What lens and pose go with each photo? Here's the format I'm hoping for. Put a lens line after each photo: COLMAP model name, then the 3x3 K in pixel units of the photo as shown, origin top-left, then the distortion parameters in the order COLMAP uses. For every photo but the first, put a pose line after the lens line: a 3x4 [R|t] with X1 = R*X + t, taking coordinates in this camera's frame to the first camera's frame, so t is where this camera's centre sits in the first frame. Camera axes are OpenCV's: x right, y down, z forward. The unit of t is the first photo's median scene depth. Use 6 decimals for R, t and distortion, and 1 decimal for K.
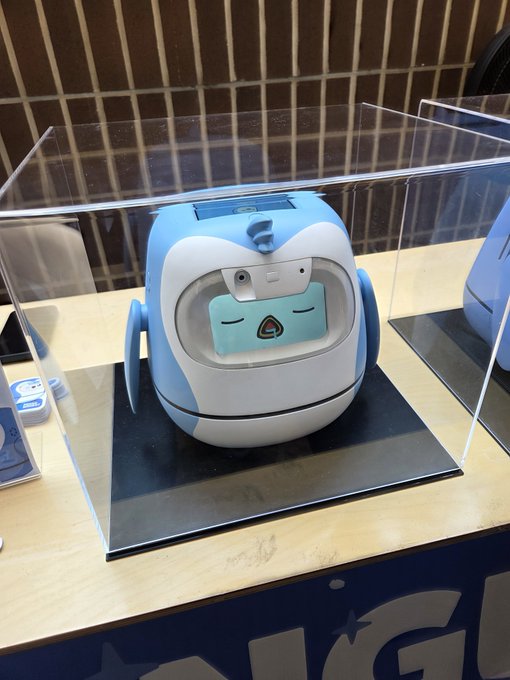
lens RADIAL K [[475.9, 0, 253.8], [0, 475.9, 342.2], [0, 0, 1]] dist [0.017678, -0.031899]
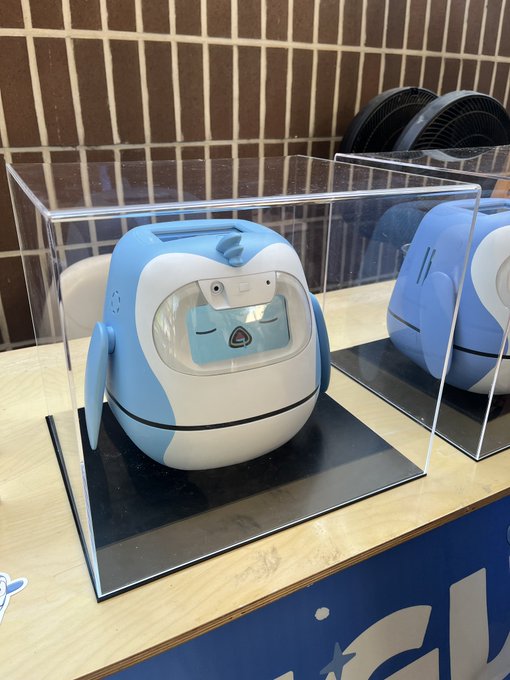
lens RADIAL K [[516.6, 0, 252.1], [0, 516.6, 345.3], [0, 0, 1]] dist [0.017942, -0.048207]
pose [[0.966771, -0.058514, 0.248858, -0.166302], [0.096825, 0.984740, -0.144607, 0.106053], [-0.236599, 0.163897, 0.957684, -0.037893]]
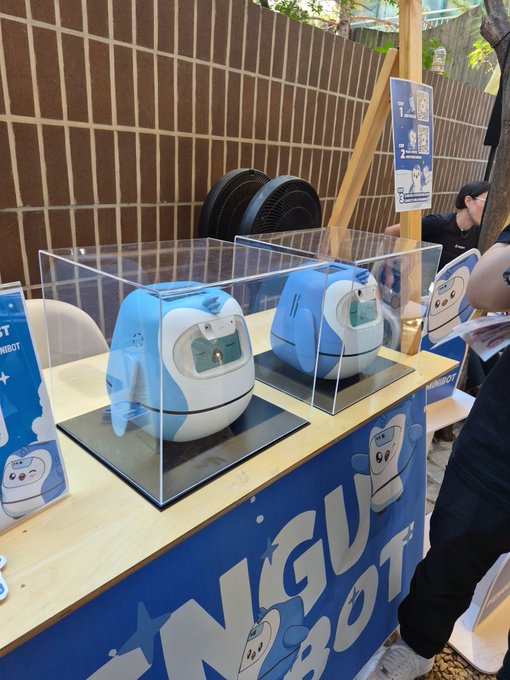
lens RADIAL K [[475.9, 0, 255.4], [0, 475.9, 342.4], [0, 0, 1]] dist [0.017678, -0.031899]
pose [[0.827741, -0.103246, 0.551530, -0.633639], [0.218117, 0.964828, -0.146737, 0.165072], [-0.516982, 0.241758, 0.821147, -0.423435]]
